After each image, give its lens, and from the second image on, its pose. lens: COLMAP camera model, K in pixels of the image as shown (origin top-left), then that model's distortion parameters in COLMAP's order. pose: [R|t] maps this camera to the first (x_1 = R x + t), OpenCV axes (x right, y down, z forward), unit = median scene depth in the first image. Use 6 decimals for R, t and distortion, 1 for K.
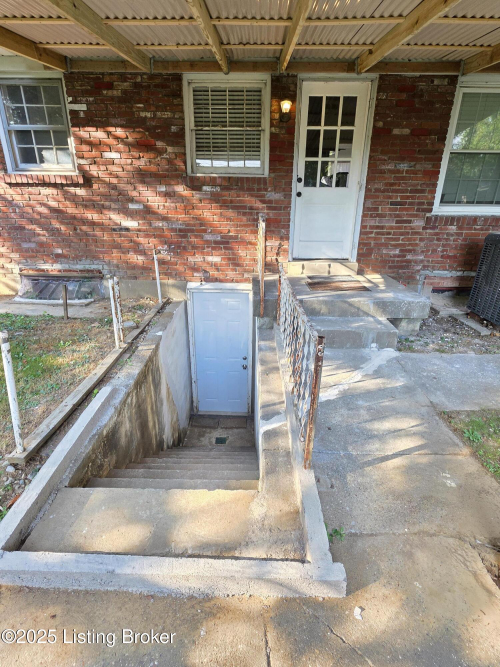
lens RADIAL K [[329.5, 0, 250.0], [0, 329.5, 333.5], [0, 0, 1]] dist [-0.001412, -0.000049]
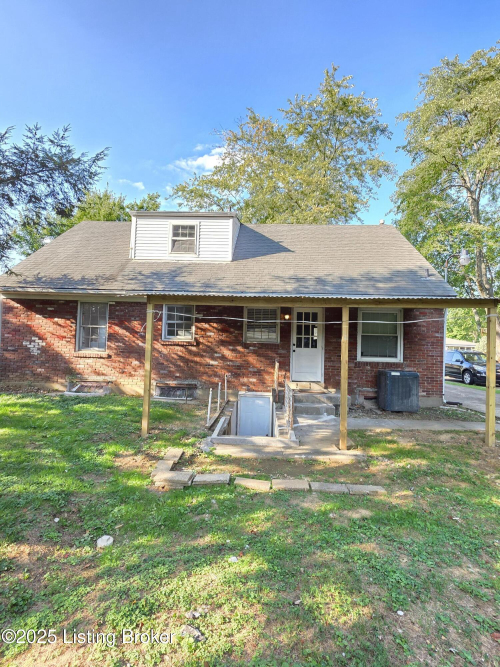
lens RADIAL K [[329.5, 0, 250.0], [0, 329.5, 333.5], [0, 0, 1]] dist [-0.001412, -0.000049]
pose [[0.999806, 0.016851, -0.010175, -0.117544], [-0.019462, 0.923746, -0.382510, 0.298179], [0.002954, 0.382634, 0.923895, -1.029441]]
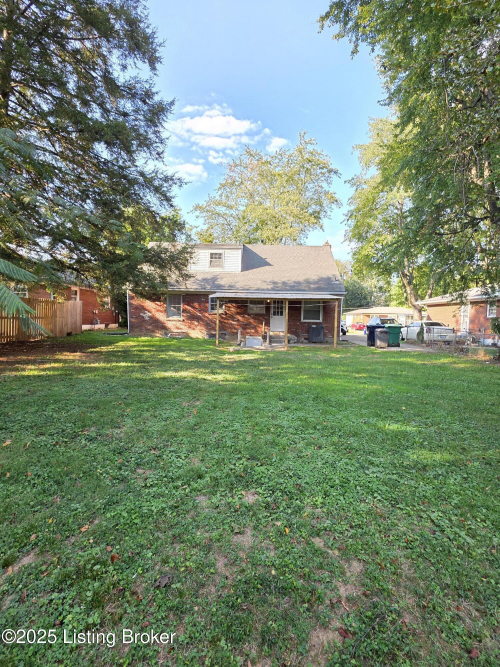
lens RADIAL K [[329.5, 0, 250.0], [0, 329.5, 333.5], [0, 0, 1]] dist [-0.001412, -0.000049]
pose [[0.999870, 0.009694, 0.012920, -0.205716], [-0.005466, 0.955753, -0.294118, 1.124440], [-0.015200, 0.294009, 0.955682, -3.250850]]
